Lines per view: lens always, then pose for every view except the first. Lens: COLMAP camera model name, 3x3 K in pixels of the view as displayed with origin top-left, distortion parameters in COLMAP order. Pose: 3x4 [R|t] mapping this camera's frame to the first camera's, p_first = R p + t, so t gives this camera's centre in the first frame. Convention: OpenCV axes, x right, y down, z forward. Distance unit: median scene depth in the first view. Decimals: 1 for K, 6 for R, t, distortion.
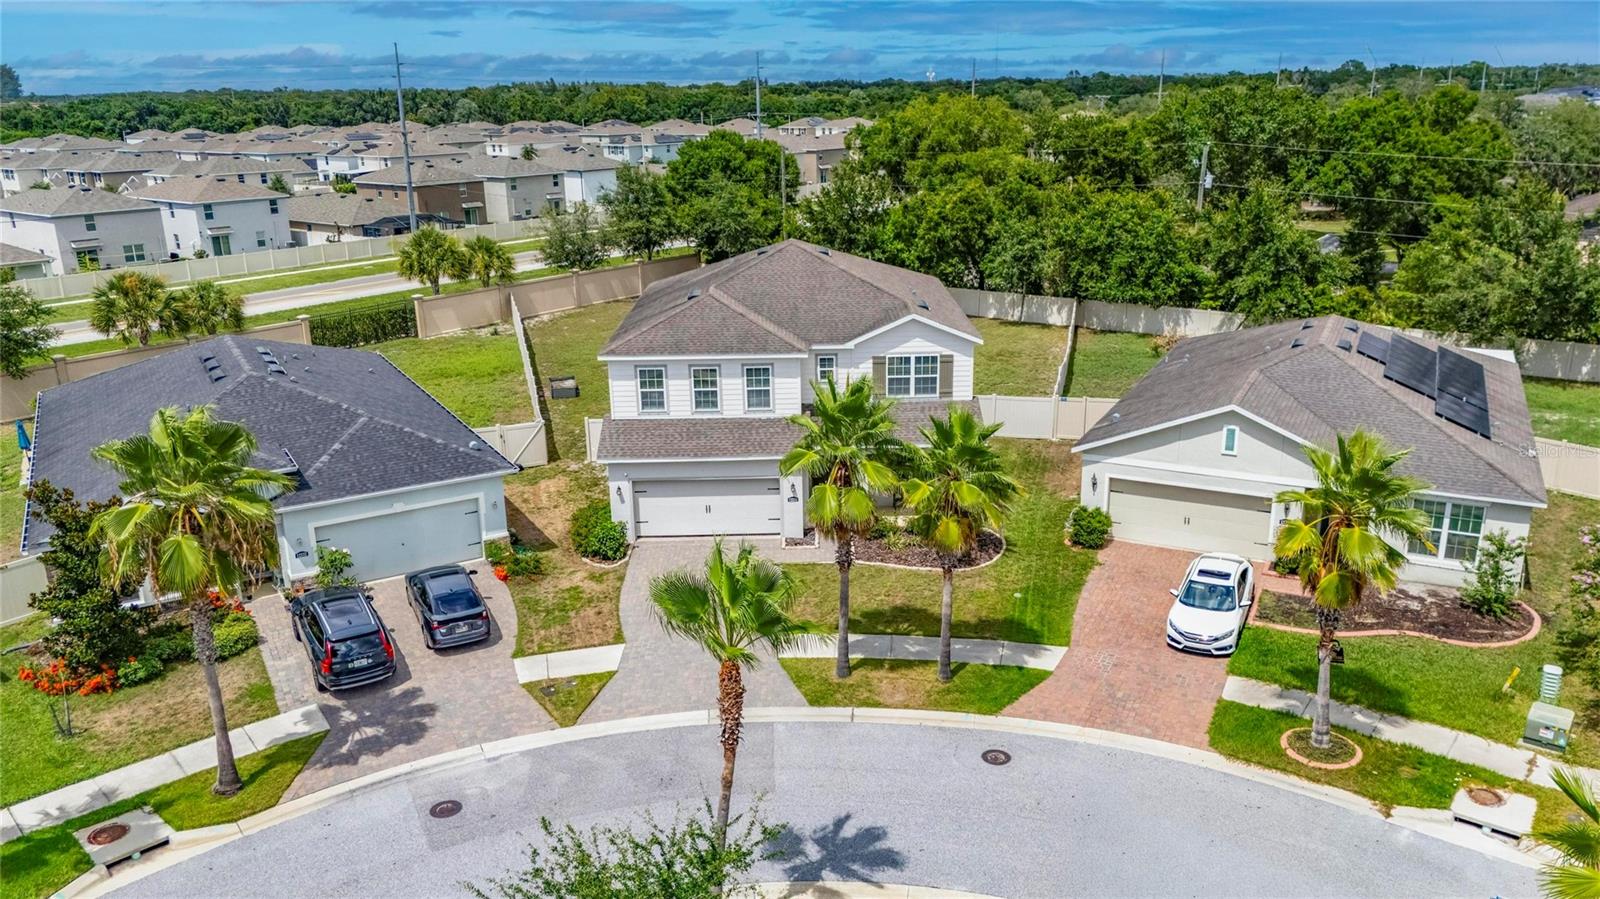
lens RADIAL K [[1178.4, 0, 800.0], [0, 1178.4, 449.5], [0, 0, 1]] dist [0.058983, -0.047815]
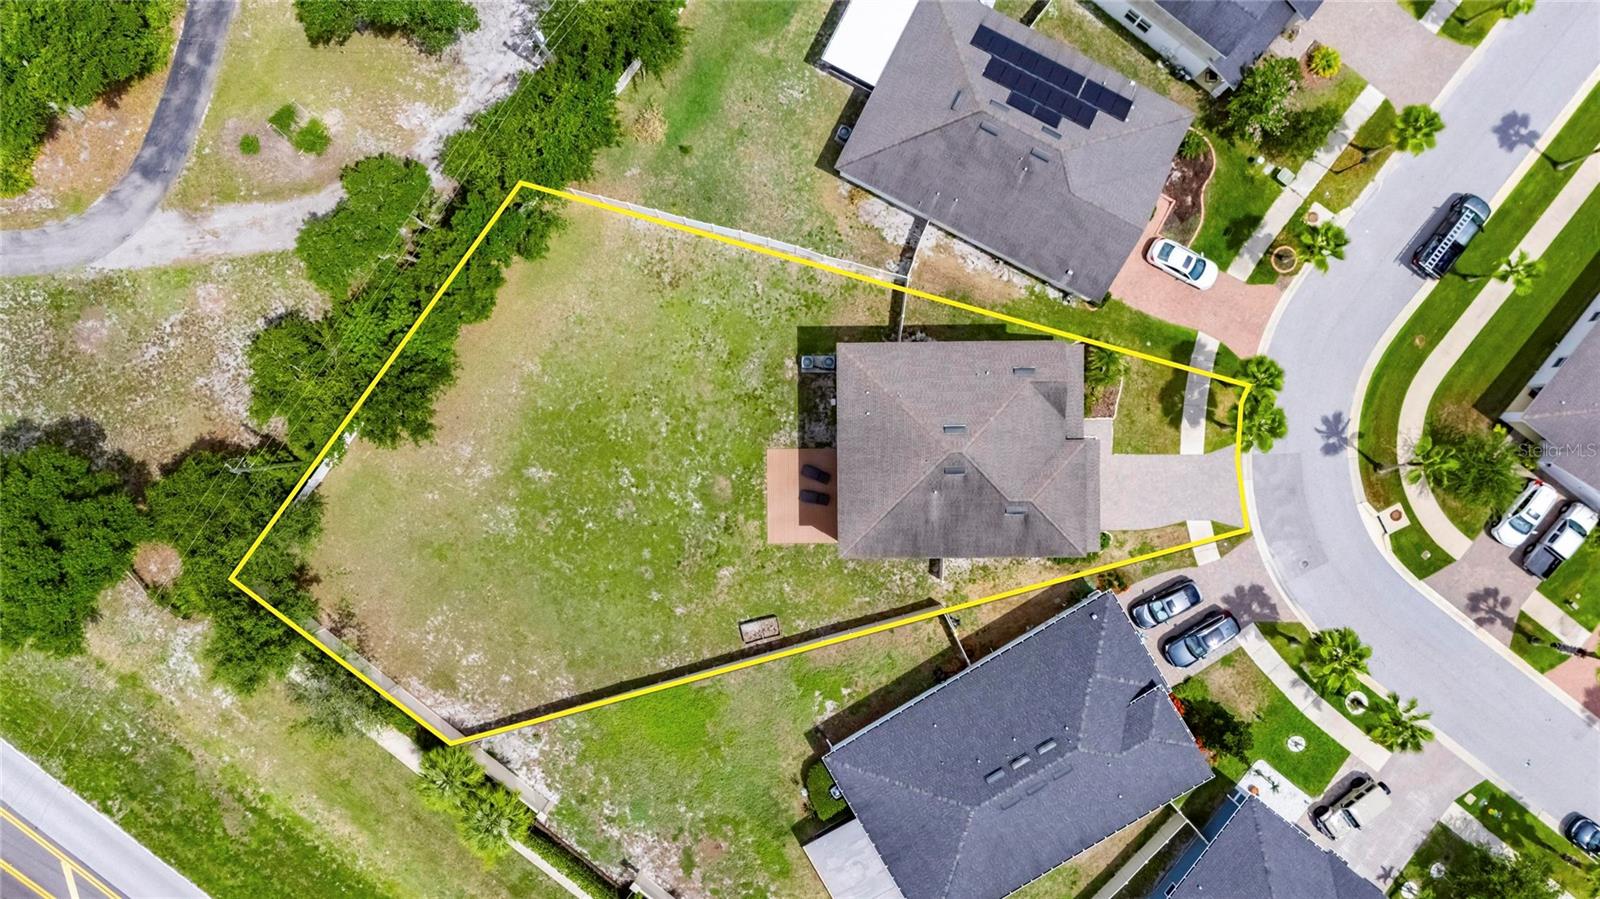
lens RADIAL K [[1178.4, 0, 800.0], [0, 1178.4, 449.5], [0, 0, 1]] dist [0.058983, -0.047815]
pose [[-0.004221, -0.999989, 0.002150, -0.009369], [0.301514, 0.000777, 0.953461, -1.939871], [-0.953452, 0.004673, 0.301507, 0.871024]]
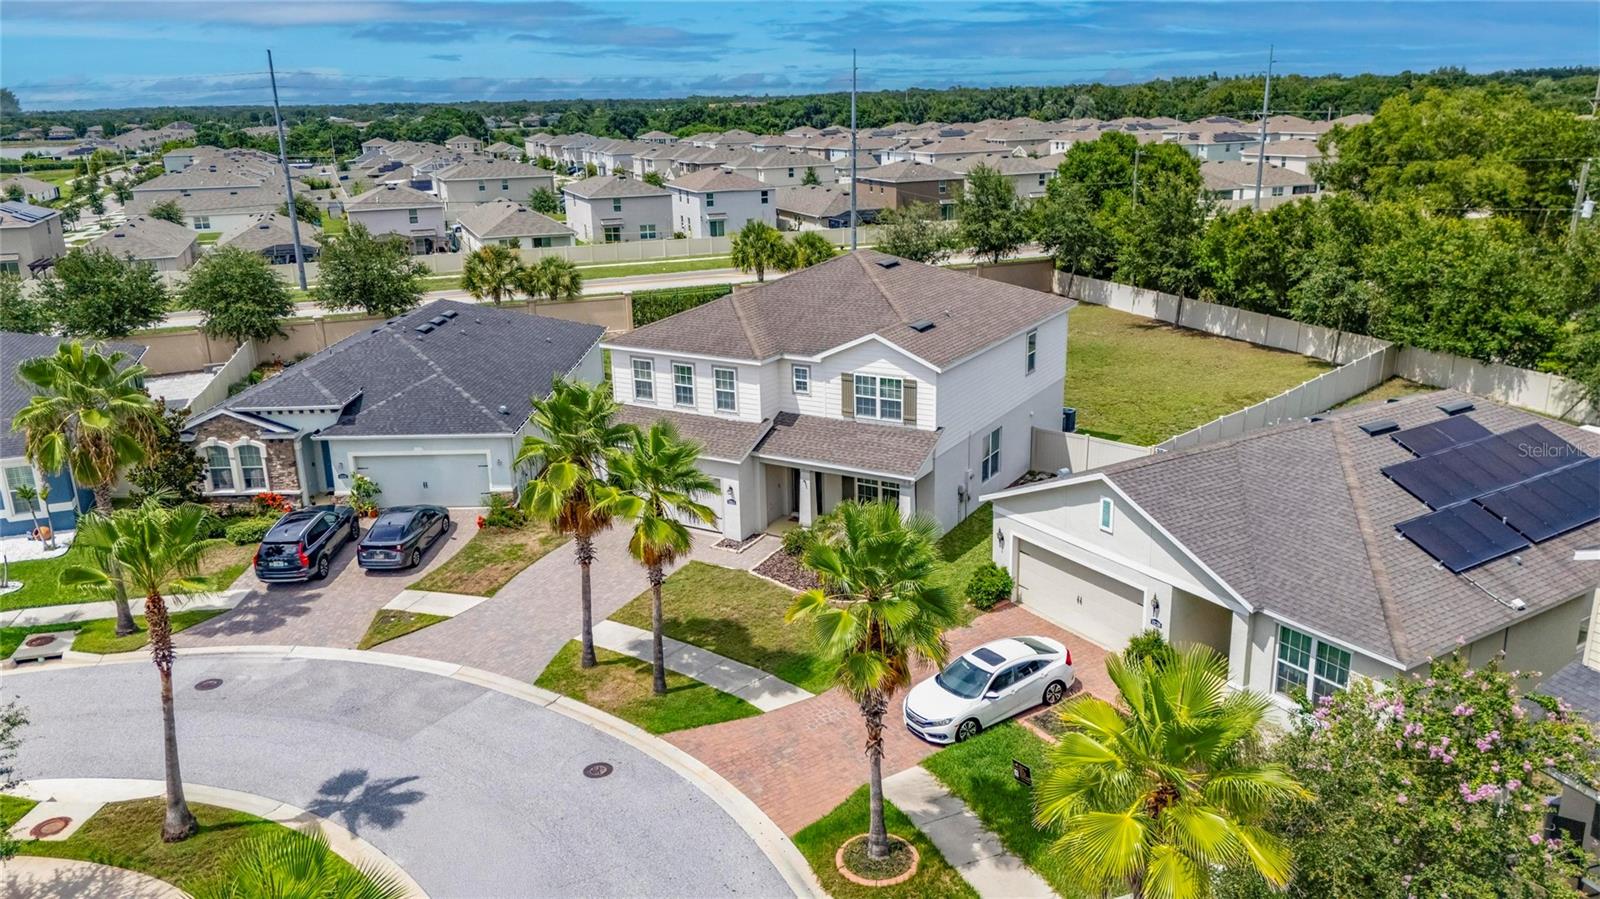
lens RADIAL K [[1178.4, 0, 800.0], [0, 1178.4, 449.5], [0, 0, 1]] dist [0.058983, -0.047815]
pose [[0.859522, 0.144442, -0.490263, 0.540683], [-0.142571, 0.988918, 0.041403, -0.053511], [0.490811, 0.034310, 0.870590, 0.139438]]
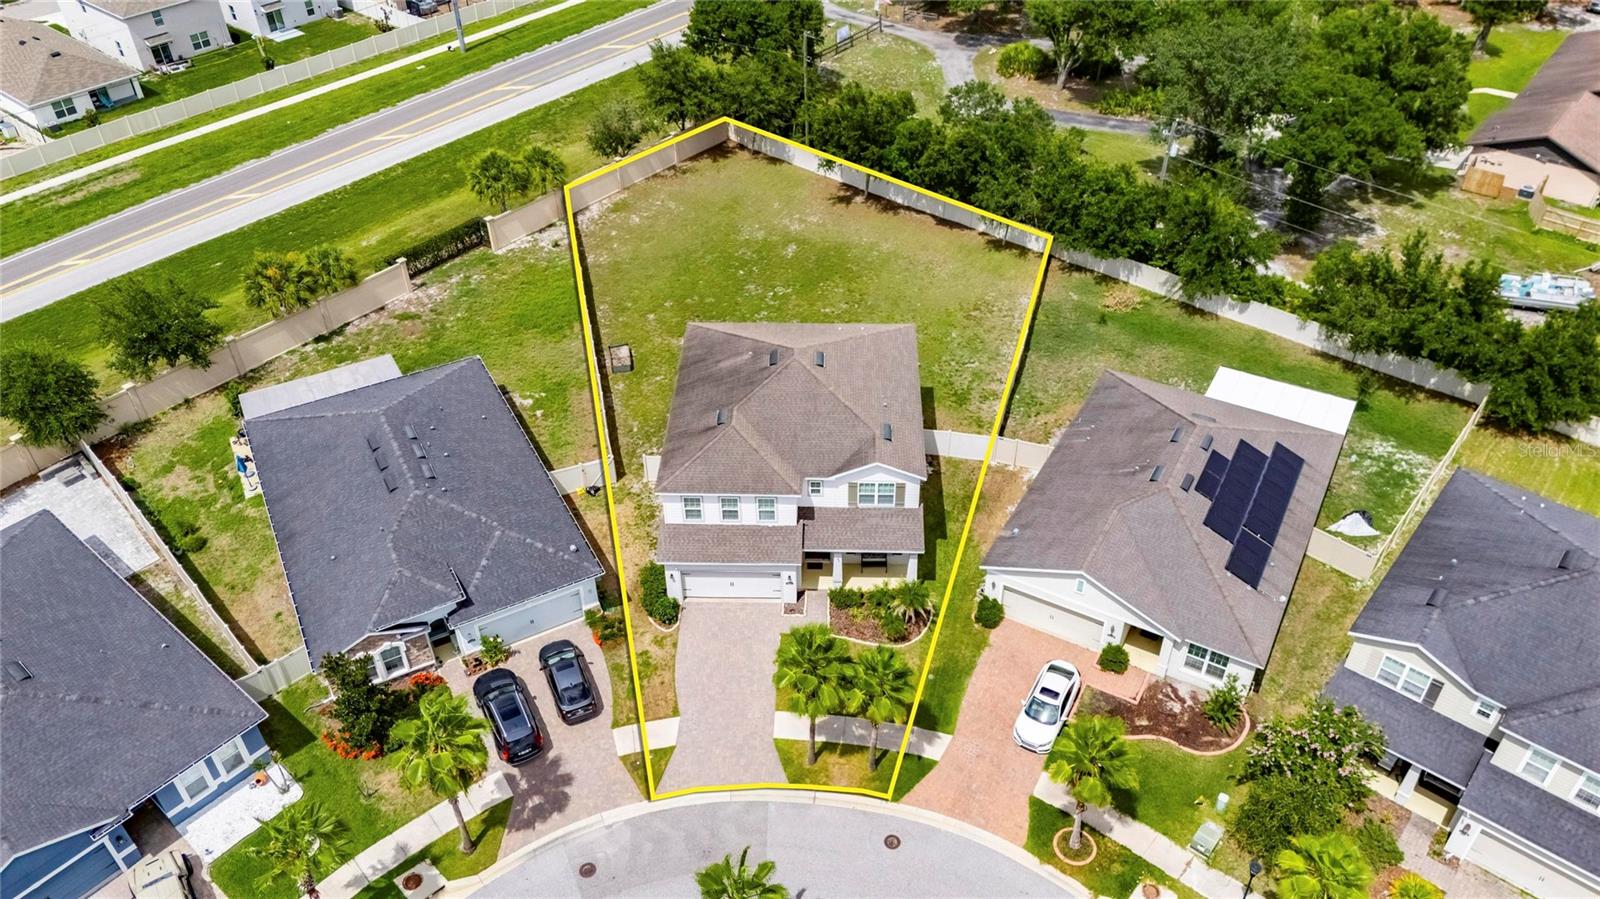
lens RADIAL K [[1178.4, 0, 800.0], [0, 1178.4, 449.5], [0, 0, 1]] dist [0.058983, -0.047815]
pose [[0.999308, 0.026826, -0.025760, 0.040638], [-0.015309, 0.927931, 0.372436, -0.663715], [0.033895, -0.371784, 0.927700, -0.303631]]
